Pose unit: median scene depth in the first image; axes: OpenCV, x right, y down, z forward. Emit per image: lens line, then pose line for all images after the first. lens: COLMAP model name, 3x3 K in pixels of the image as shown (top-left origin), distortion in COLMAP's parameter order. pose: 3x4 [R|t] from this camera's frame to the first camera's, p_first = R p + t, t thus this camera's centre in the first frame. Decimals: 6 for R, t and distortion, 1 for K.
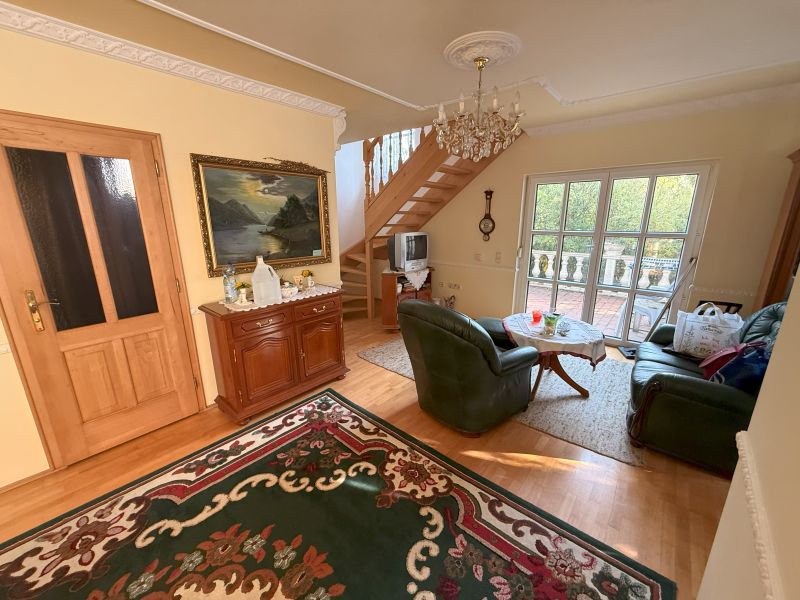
lens RADIAL K [[319.3, 0, 399.3], [0, 319.3, 298.4], [0, 0, 1]] dist [-0.000868, 0.000037]
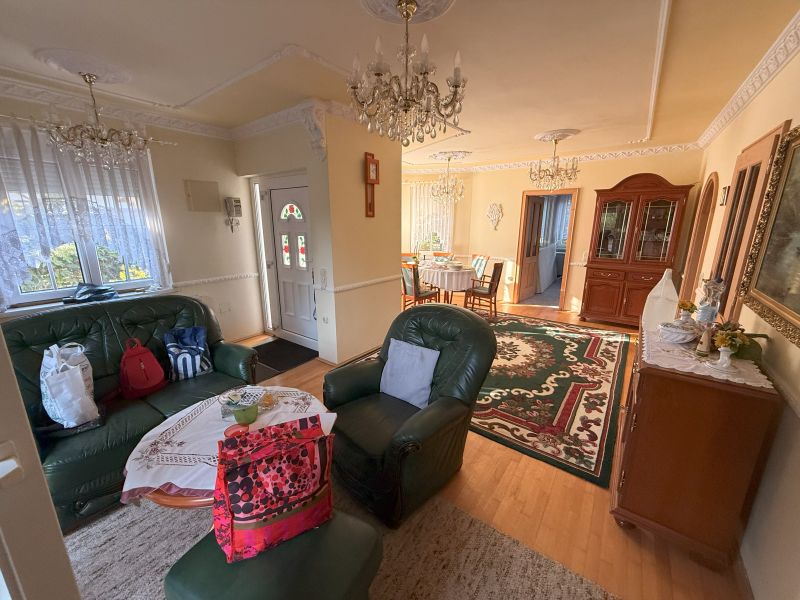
lens RADIAL K [[319.3, 0, 399.3], [0, 319.3, 298.4], [0, 0, 1]] dist [-0.000868, 0.000037]
pose [[-0.996314, 0.021281, -0.083096, 0.357011], [-0.020018, 0.884305, 0.466481, -0.506878], [0.083409, 0.466425, -0.880620, 1.996835]]
